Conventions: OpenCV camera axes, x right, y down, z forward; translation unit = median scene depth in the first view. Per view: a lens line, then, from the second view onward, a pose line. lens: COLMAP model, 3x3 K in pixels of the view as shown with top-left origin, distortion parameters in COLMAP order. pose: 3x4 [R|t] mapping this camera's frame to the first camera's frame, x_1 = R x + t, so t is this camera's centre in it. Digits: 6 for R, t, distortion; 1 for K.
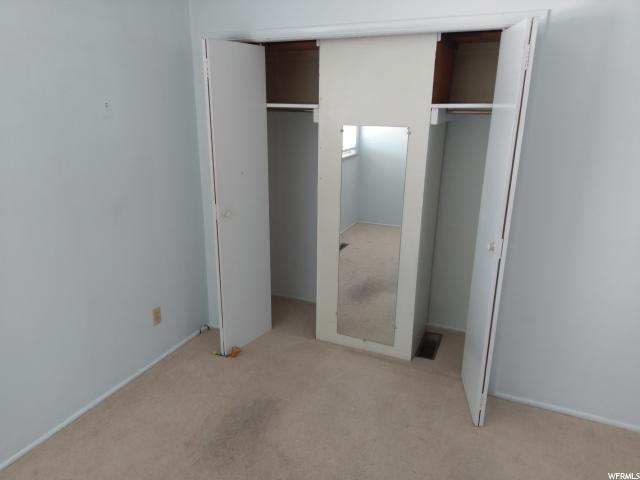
lens RADIAL K [[461.7, 0, 311.9], [0, 461.7, 239.3], [0, 0, 1]] dist [0.076479, -0.075765]
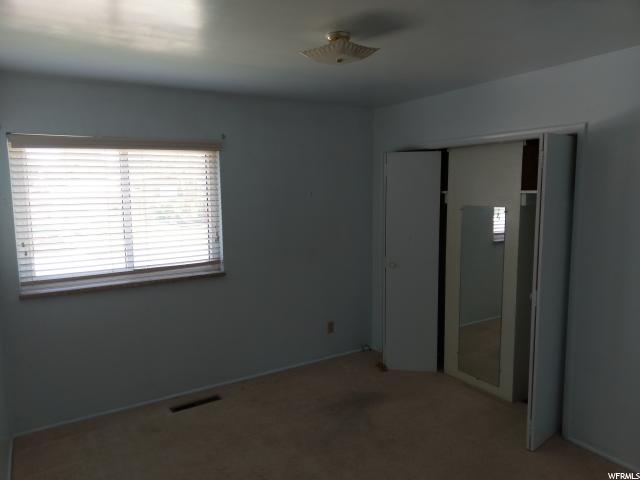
lens RADIAL K [[461.7, 0, 311.9], [0, 461.7, 239.3], [0, 0, 1]] dist [0.076479, -0.075765]
pose [[0.827592, 0.051338, -0.558978, 0.460630], [-0.151023, 0.979455, -0.133641, 0.098545], [0.540633, 0.195018, 0.818342, -0.332453]]
